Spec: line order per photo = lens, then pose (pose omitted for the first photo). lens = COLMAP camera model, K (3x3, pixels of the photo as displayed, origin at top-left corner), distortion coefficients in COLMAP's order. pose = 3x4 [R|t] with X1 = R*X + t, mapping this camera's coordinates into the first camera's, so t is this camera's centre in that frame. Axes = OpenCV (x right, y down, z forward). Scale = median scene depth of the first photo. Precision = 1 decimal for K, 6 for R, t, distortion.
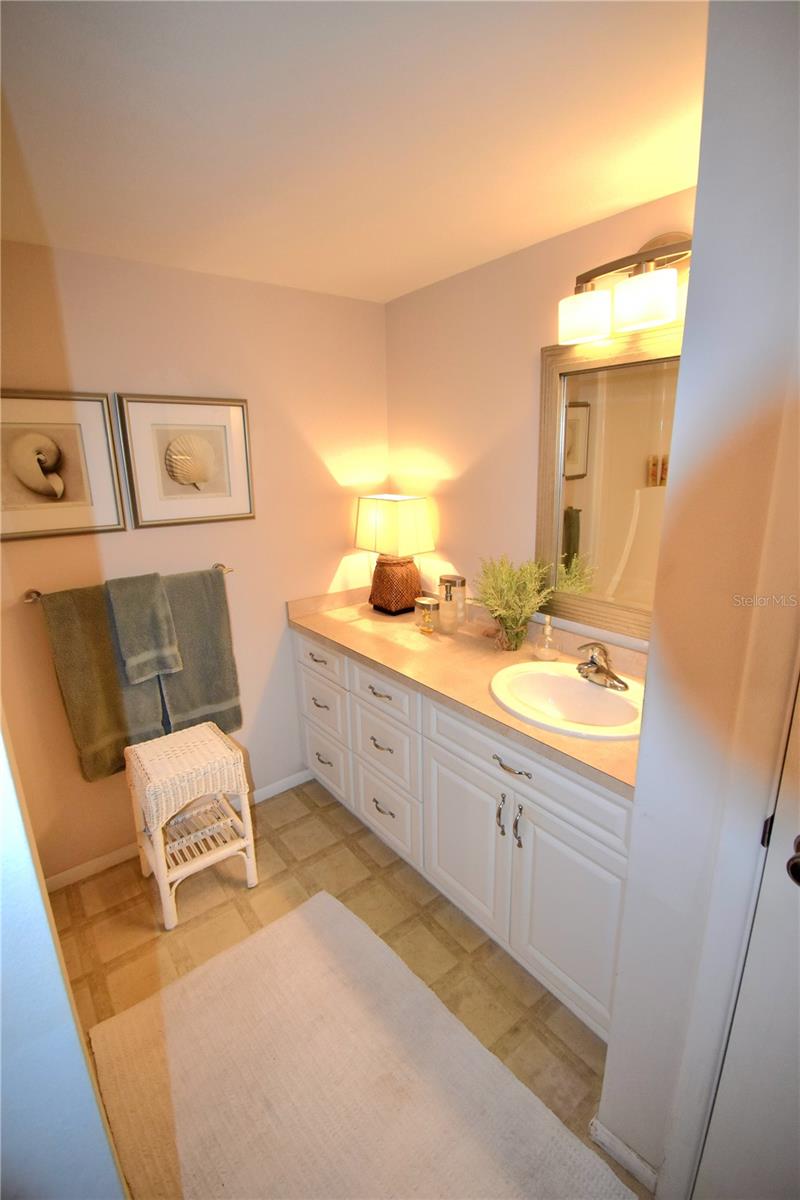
lens RADIAL K [[536.0, 0, 411.1], [0, 536.0, 590.0], [0, 0, 1]] dist [0.010110, -0.021577]
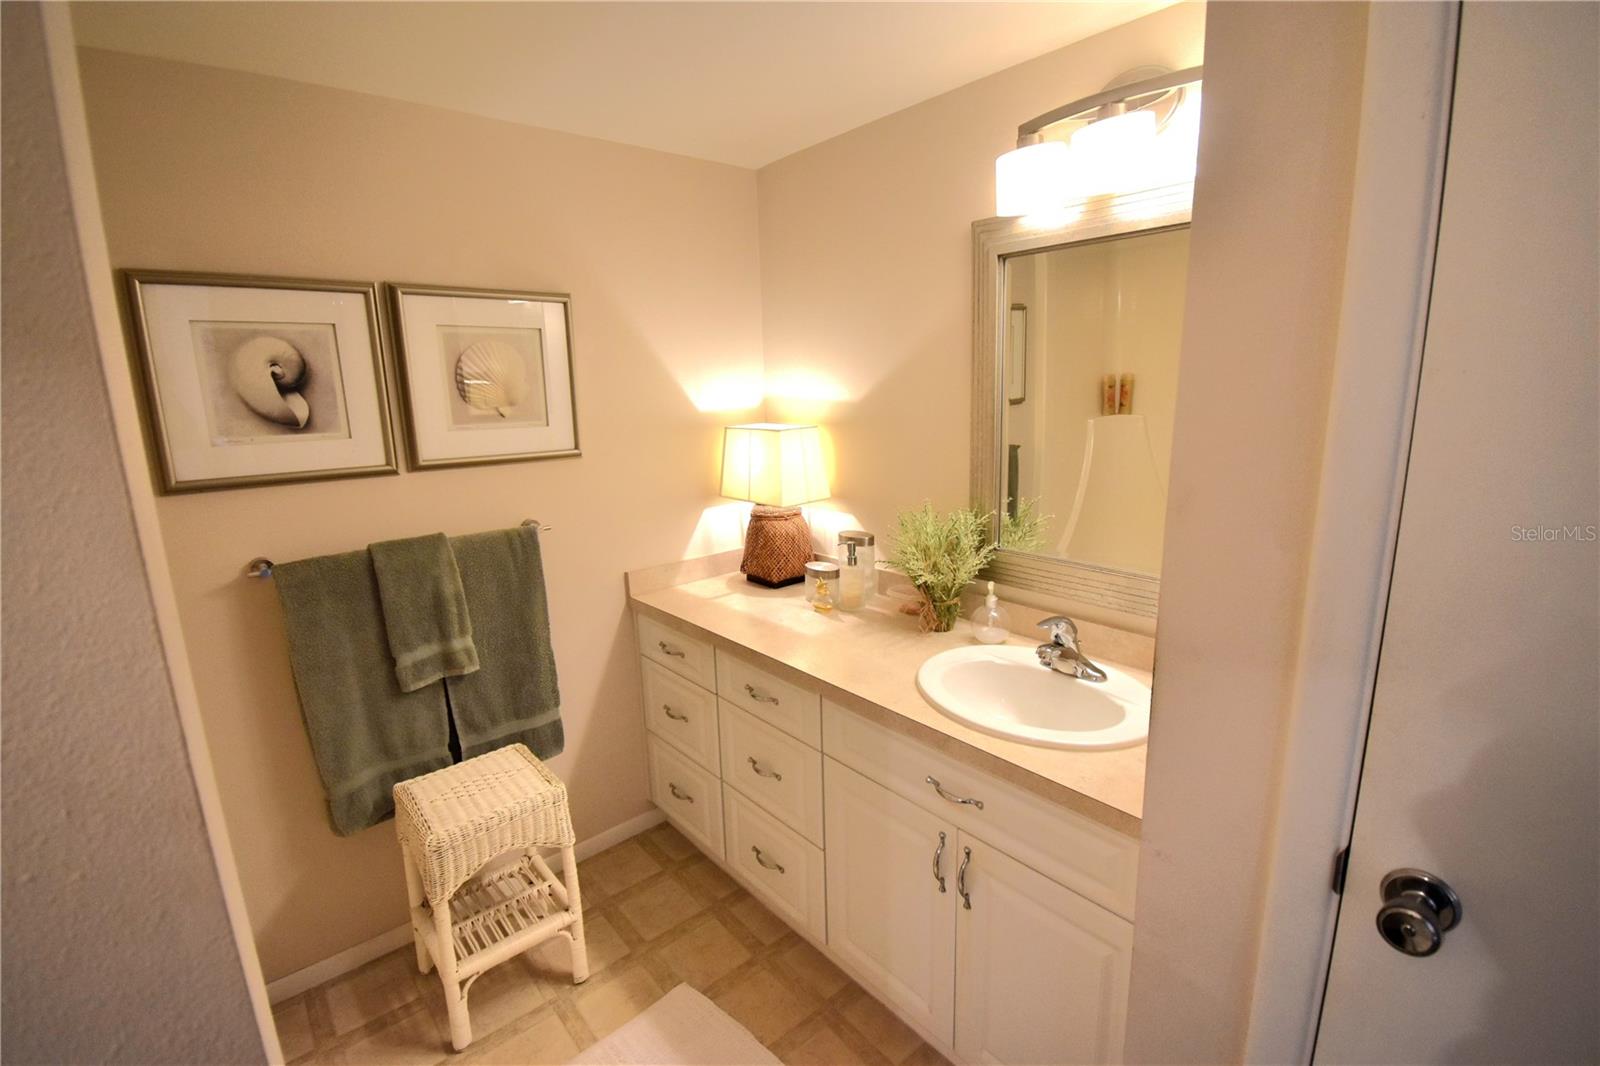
lens RADIAL K [[714.6, 0, 820.9], [0, 714.6, 526.6], [0, 0, 1]] dist [0.010110, -0.021577]
pose [[0.998792, -0.016007, 0.046455, -0.019202], [0.018207, 0.998714, -0.047314, 0.014120], [-0.045638, 0.048103, 0.997799, 0.035370]]
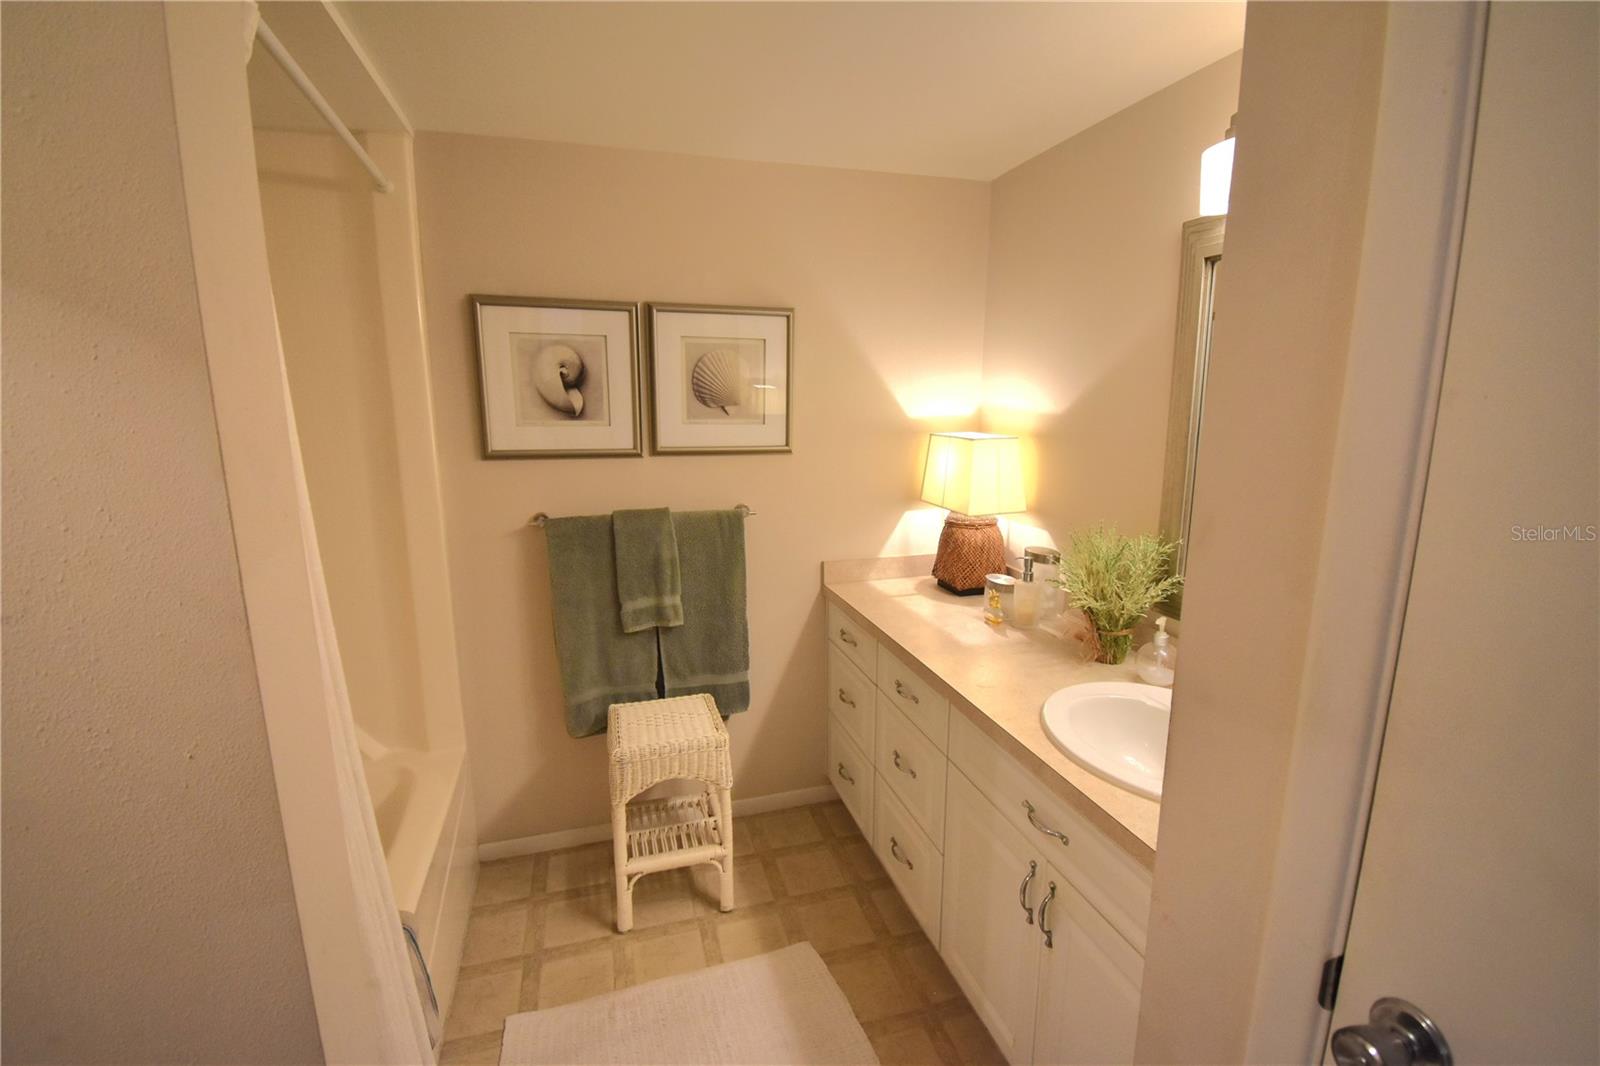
lens RADIAL K [[714.6, 0, 806.5], [0, 714.6, 524.9], [0, 0, 1]] dist [0.010110, -0.021577]
pose [[0.930540, 0.088210, -0.355408, 0.143566], [-0.109562, 0.993160, -0.040364, 0.018011], [0.349417, 0.076500, 0.933839, 0.013353]]
